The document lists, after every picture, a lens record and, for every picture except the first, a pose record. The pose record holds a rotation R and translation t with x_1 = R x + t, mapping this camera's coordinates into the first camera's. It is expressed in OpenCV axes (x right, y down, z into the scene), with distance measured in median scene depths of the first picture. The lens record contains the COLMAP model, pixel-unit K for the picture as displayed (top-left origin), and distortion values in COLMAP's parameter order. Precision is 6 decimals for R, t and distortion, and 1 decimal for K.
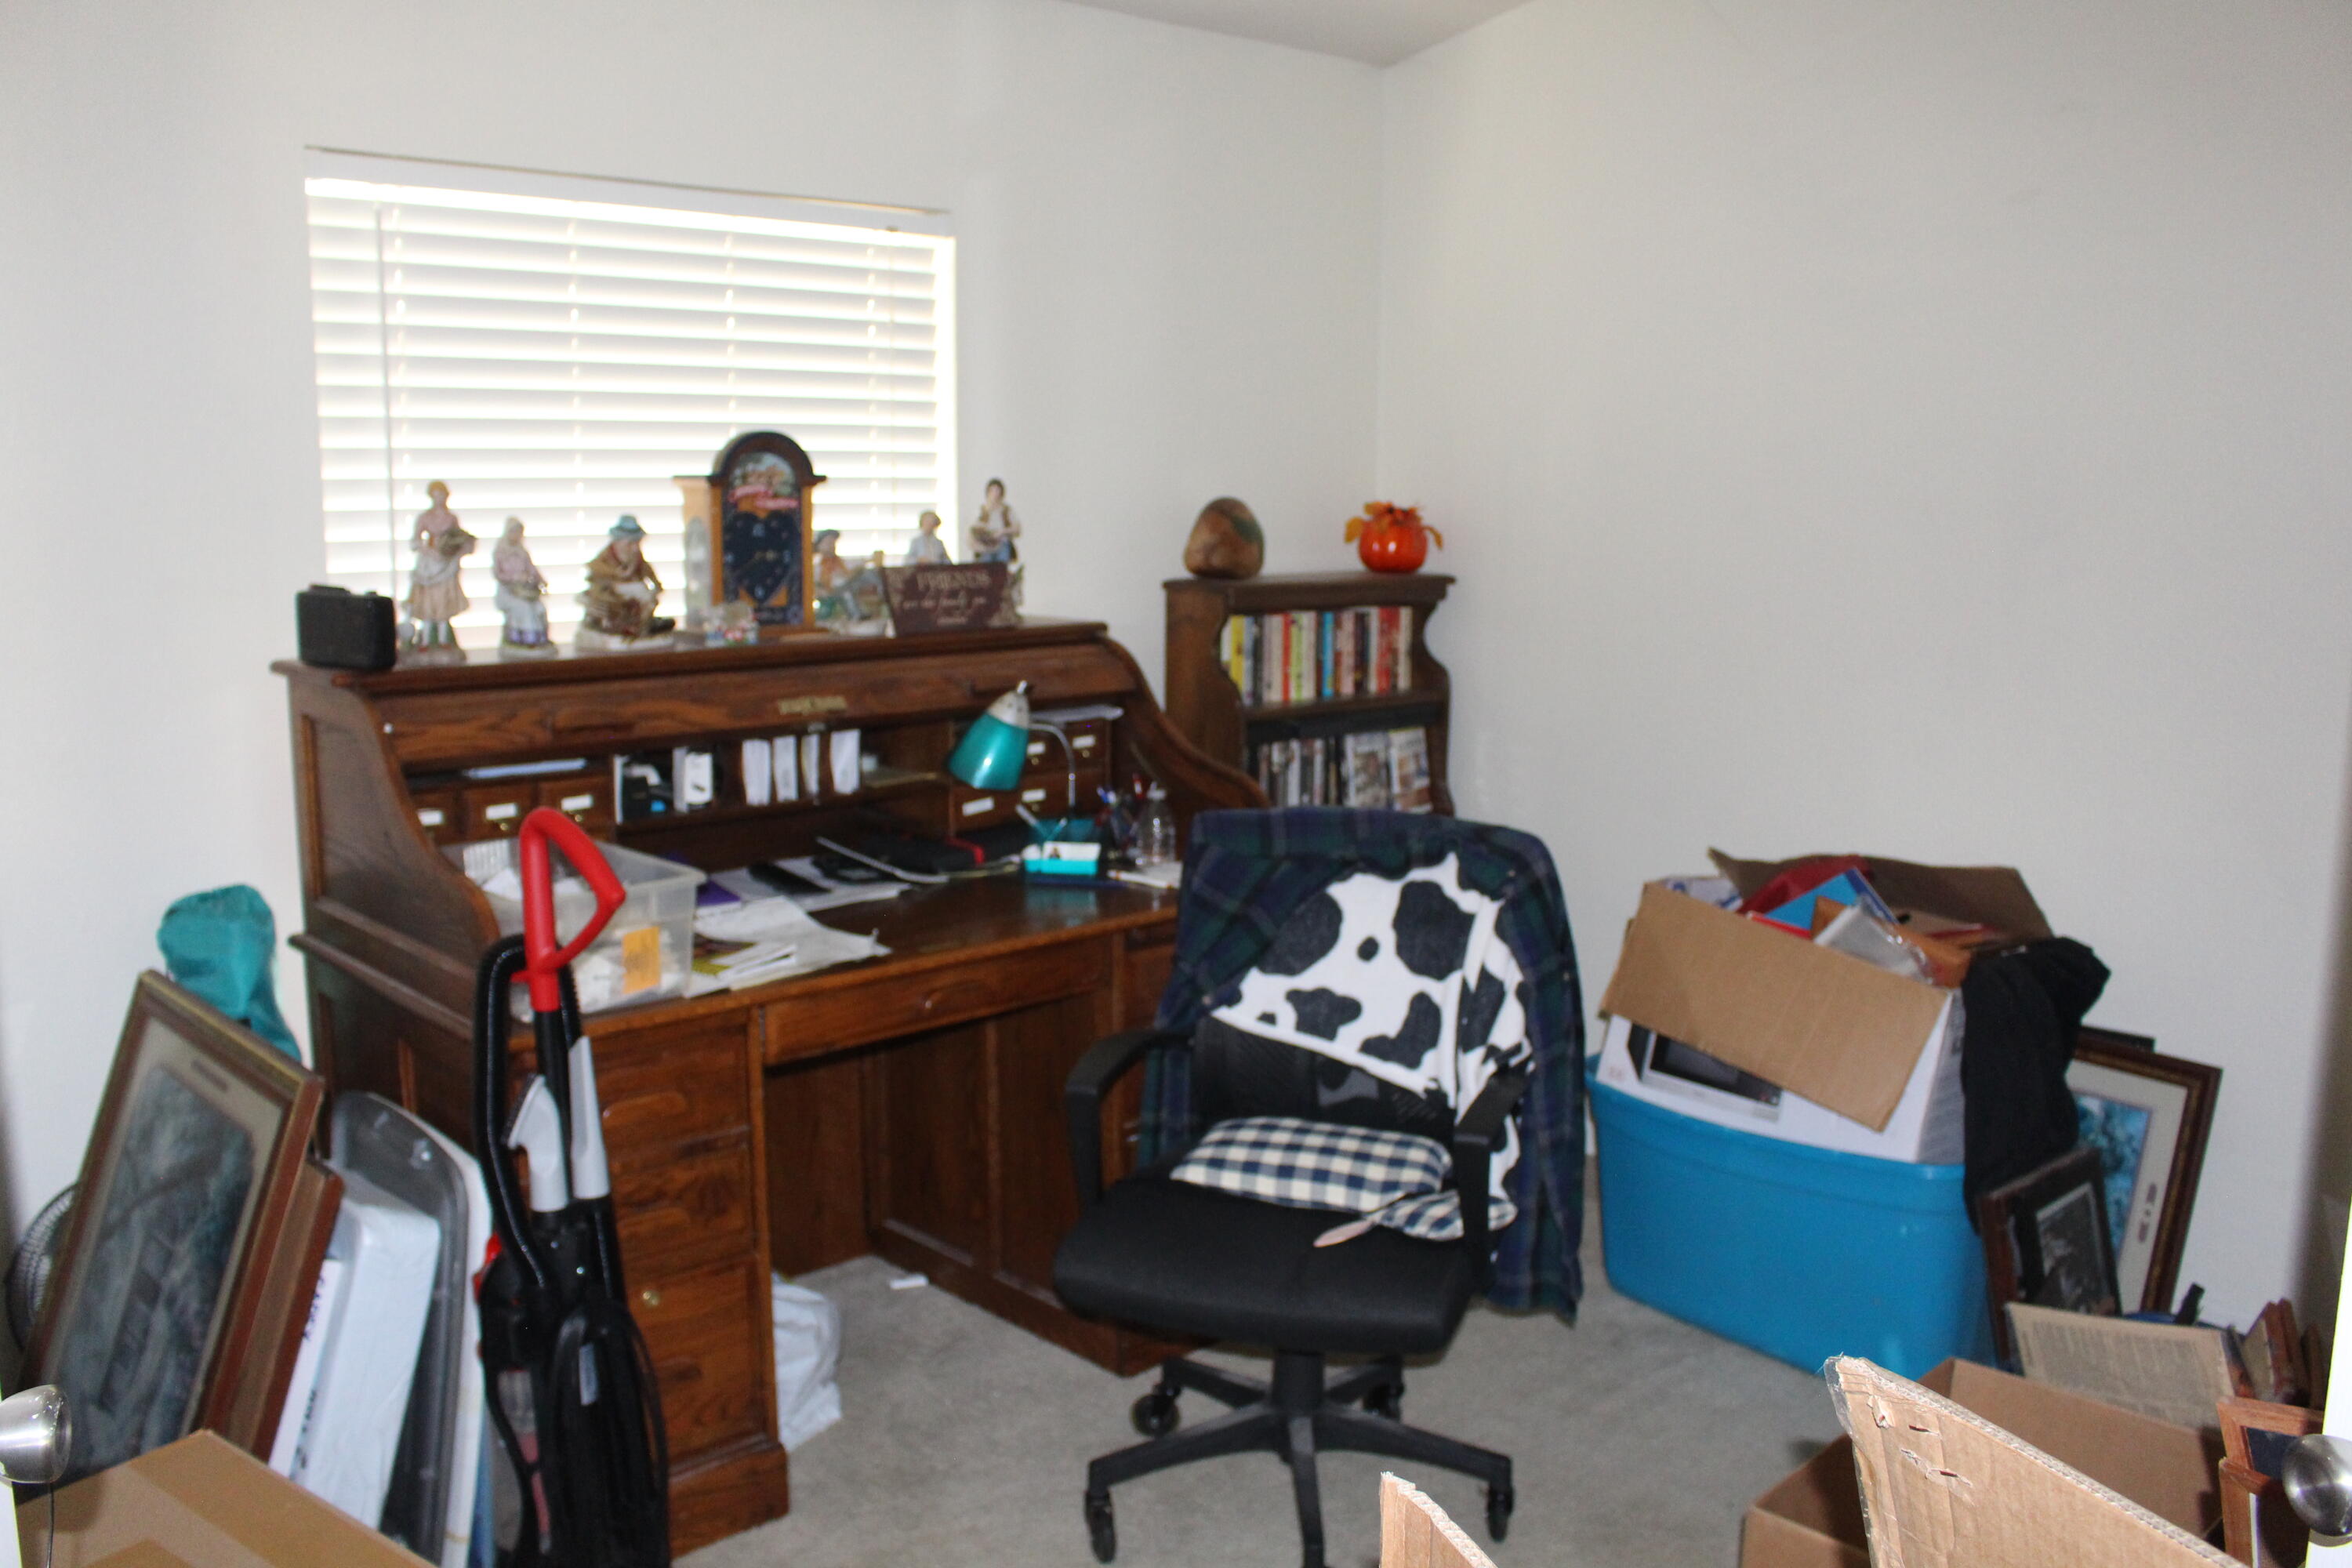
lens RADIAL K [[1945.6, 0, 1179.7], [0, 1945.6, 779.6], [0, 0, 1]] dist [-0.154791, 0.116371]
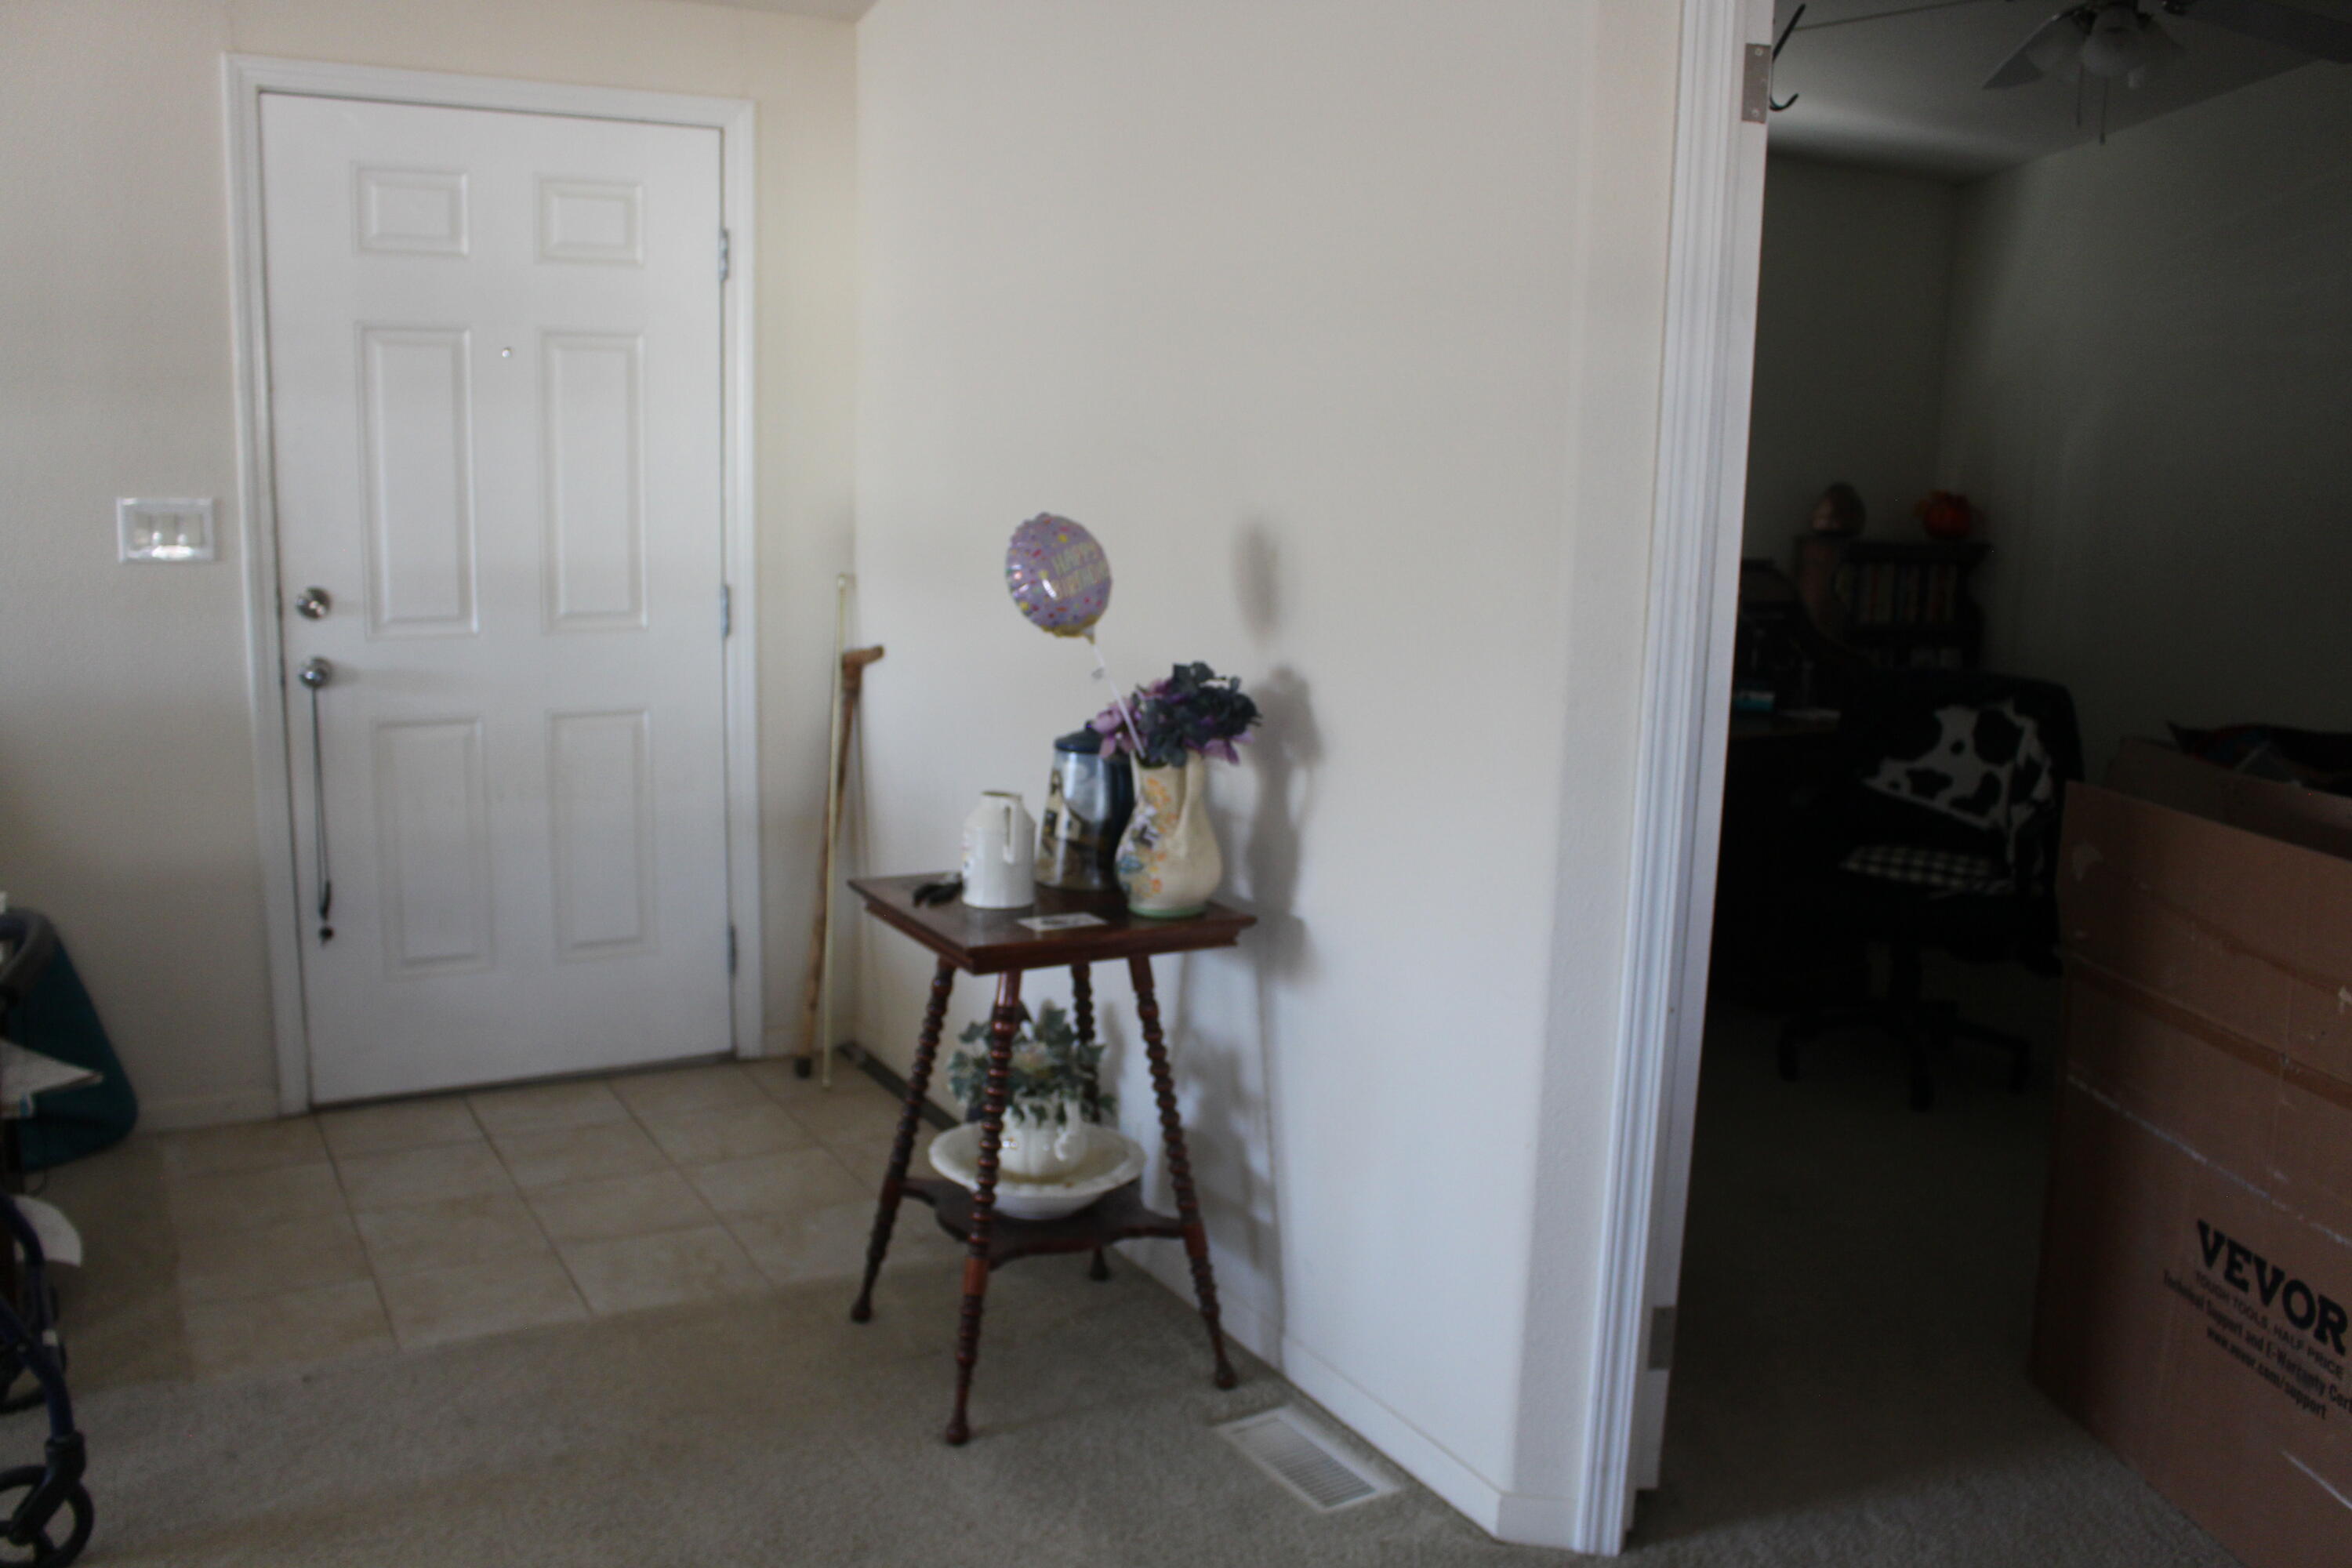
lens RADIAL K [[1945.6, 0, 1163.9], [0, 1945.6, 805.9], [0, 0, 1]] dist [-0.154791, 0.116371]
pose [[0.974701, 0.057112, -0.216092, -0.221562], [-0.052022, 0.998220, 0.029171, 0.125947], [0.217373, -0.017192, 0.975937, -0.800185]]
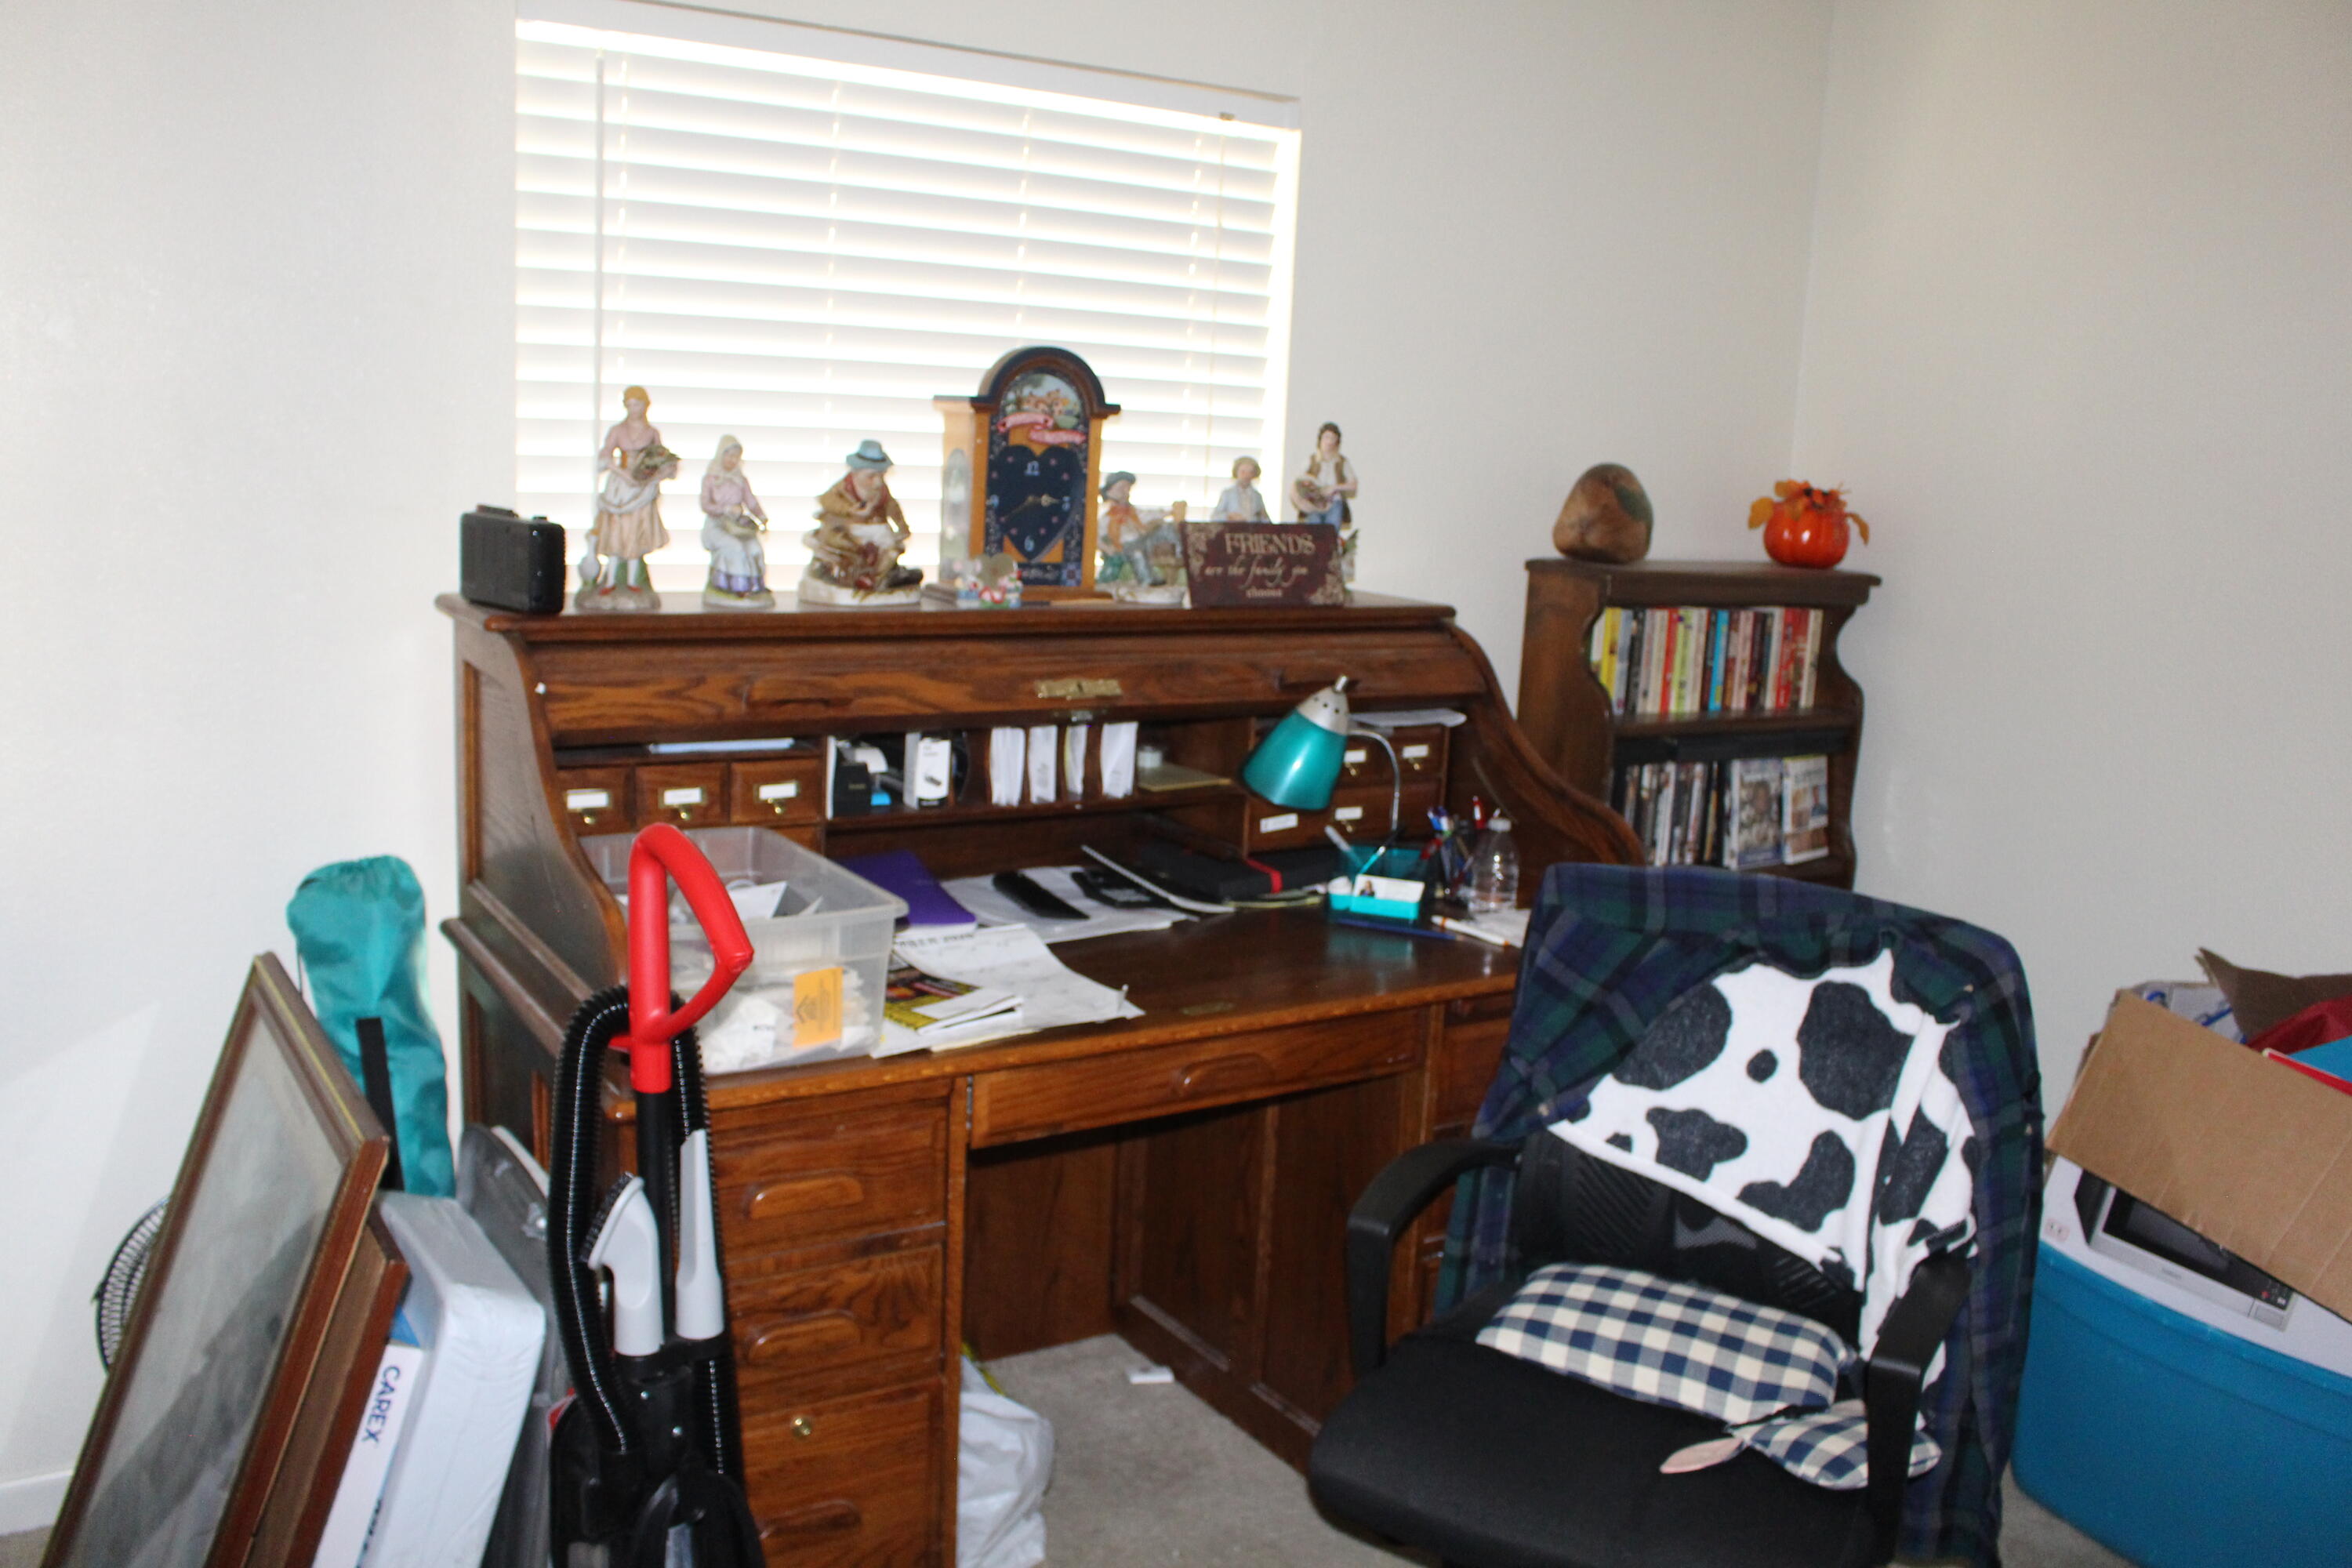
lens RADIAL K [[1945.6, 0, 1169.6], [0, 1945.6, 800.1], [0, 0, 1]] dist [-0.154791, 0.116371]
pose [[0.981136, 0.079521, -0.176205, -0.006747], [-0.074238, 0.996577, 0.036383, -0.026230], [0.178495, -0.022616, 0.983681, 0.222989]]
